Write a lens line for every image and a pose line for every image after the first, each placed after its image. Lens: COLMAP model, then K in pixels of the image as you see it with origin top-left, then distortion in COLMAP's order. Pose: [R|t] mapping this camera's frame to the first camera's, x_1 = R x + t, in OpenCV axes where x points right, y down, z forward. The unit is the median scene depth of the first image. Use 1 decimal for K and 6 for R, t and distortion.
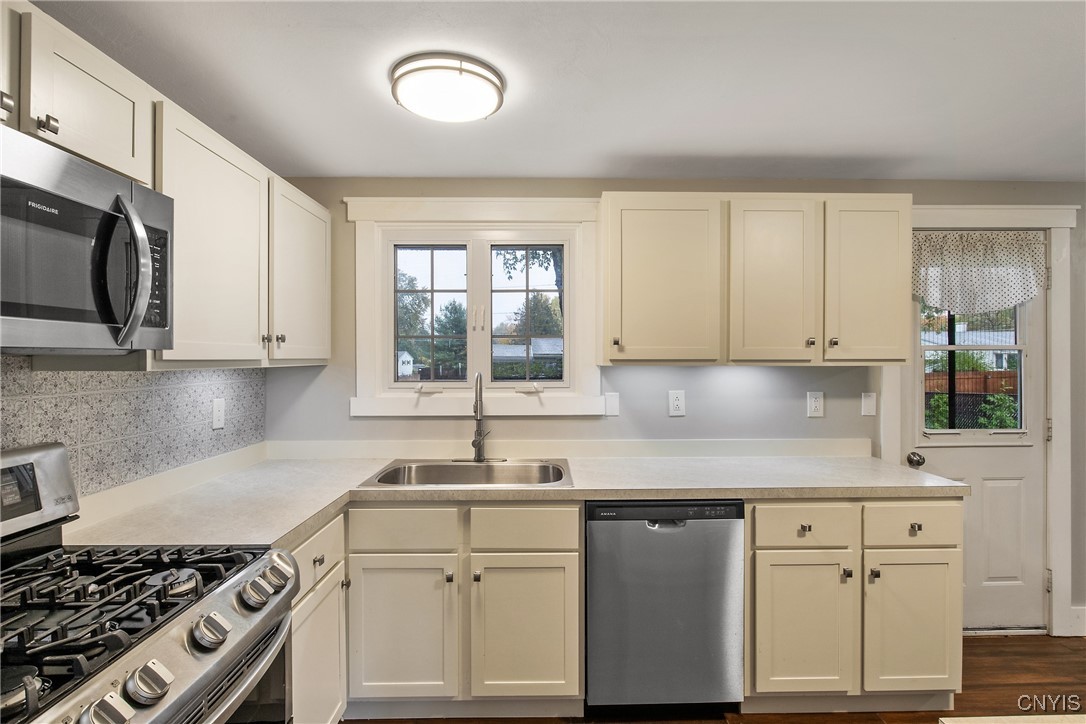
lens RADIAL K [[545.7, 0, 546.8], [0, 545.7, 360.8], [0, 0, 1]] dist [-0.007024, -0.001538]
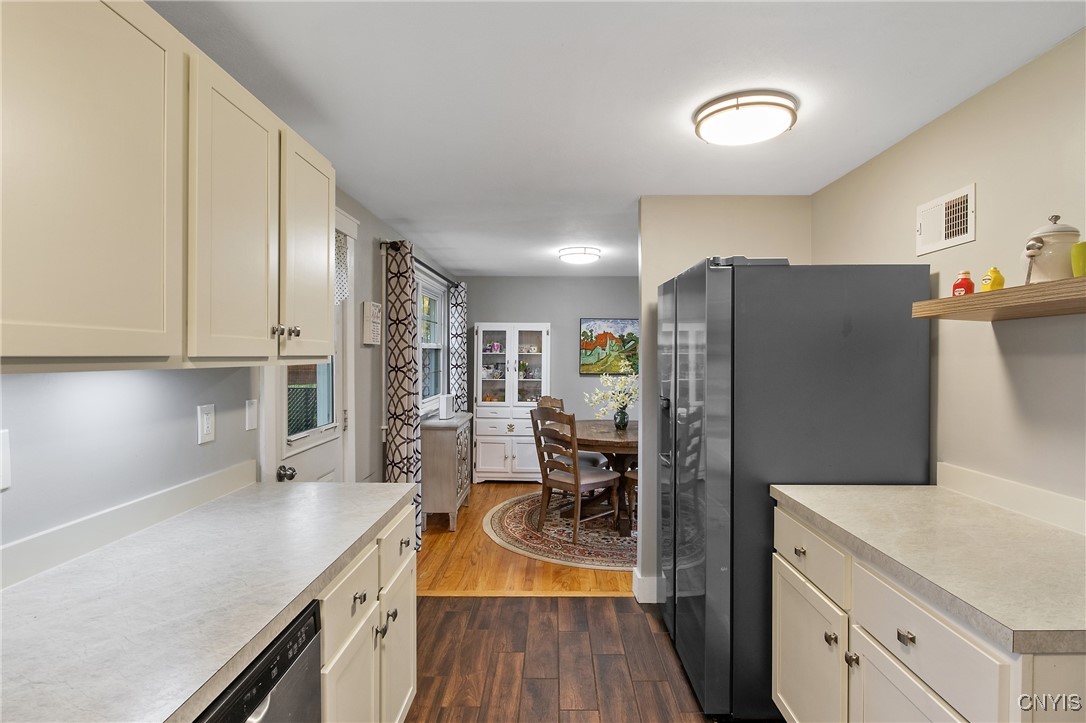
lens RADIAL K [[545.7, 0, 551.8], [0, 545.7, 360.1], [0, 0, 1]] dist [-0.007024, -0.001538]
pose [[0.020790, -0.008270, 0.999750, -0.179082], [0.002608, 0.999963, 0.008217, -0.002404], [-0.999780, 0.002437, 0.020811, 0.619799]]
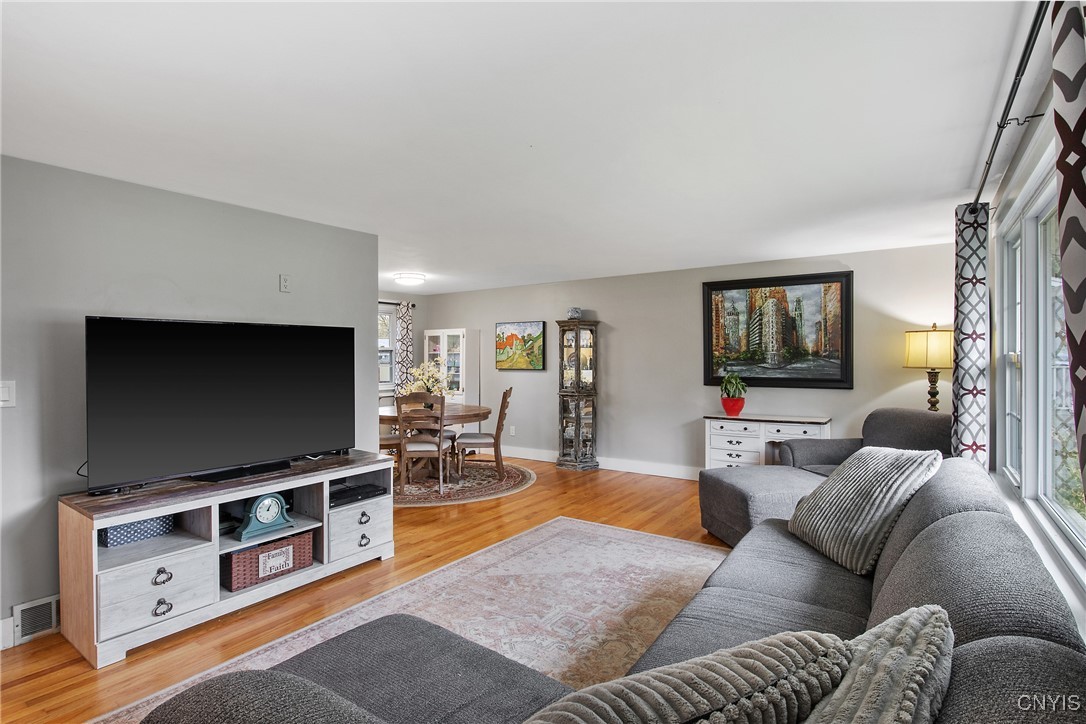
lens RADIAL K [[545.7, 0, 549.1], [0, 545.7, 359.1], [0, 0, 1]] dist [-0.007024, -0.001538]
pose [[0.576976, -0.004895, 0.816747, 0.022292], [0.011484, 0.999932, -0.002119, 0.035779], [-0.816681, 0.010602, 0.576993, -1.438311]]
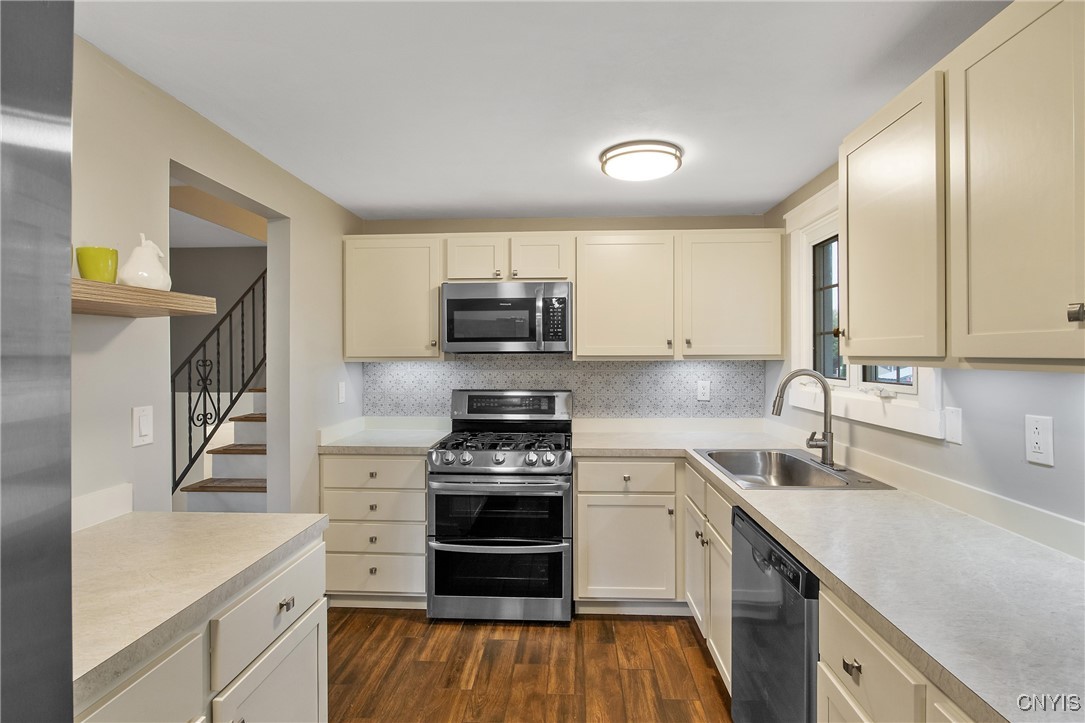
lens RADIAL K [[545.2, 0, 547.3], [0, 545.2, 353.7], [0, 0, 1]] dist [-0.007024, -0.001538]
pose [[-0.065515, -0.000544, -0.997851, 0.871570], [-0.002907, 0.999996, -0.000354, -0.004317], [0.997847, 0.002877, -0.065516, 0.612866]]
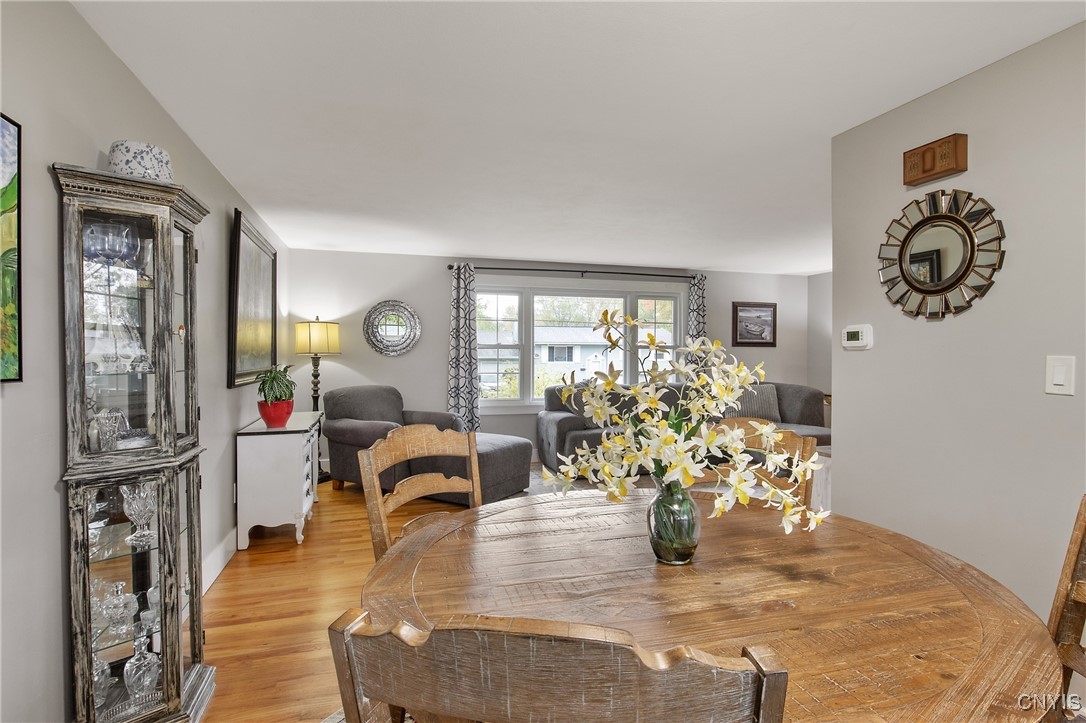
lens RADIAL K [[545.7, 0, 550.7], [0, 545.7, 357.0], [0, 0, 1]] dist [-0.007024, -0.001538]
pose [[-0.959699, 0.002359, -0.281021, 1.971548], [-0.002625, 0.999846, 0.017357, 0.050329], [0.281019, 0.017395, -0.959545, 0.884740]]
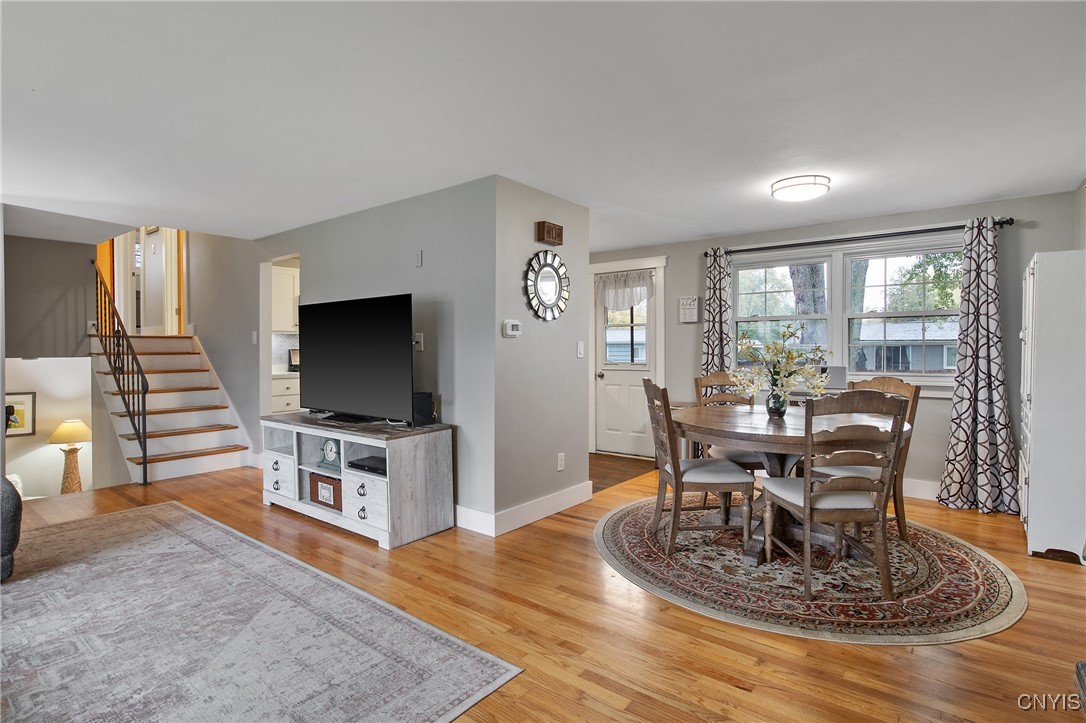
lens RADIAL K [[545.7, 0, 551.2], [0, 545.7, 352.7], [0, 0, 1]] dist [-0.007024, -0.001538]
pose [[0.782902, 0.006934, -0.622106, 2.119152], [-0.004943, 0.999976, 0.004926, 0.085289], [0.622125, -0.000782, 0.782917, -1.003077]]
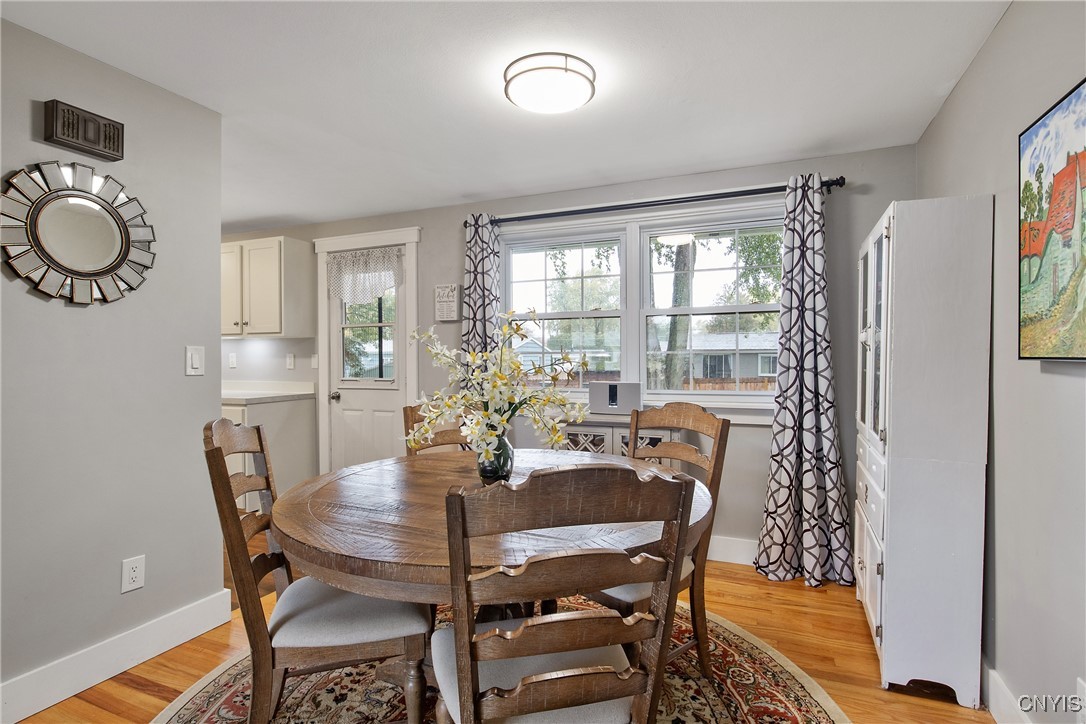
lens RADIAL K [[545.7, 0, 547.4], [0, 545.7, 362.8], [0, 0, 1]] dist [-0.007024, -0.001538]
pose [[0.916248, 0.003719, -0.400594, 2.074313], [-0.001656, 0.999984, 0.005496, 0.081368], [0.400608, -0.004372, 0.916239, -0.233578]]
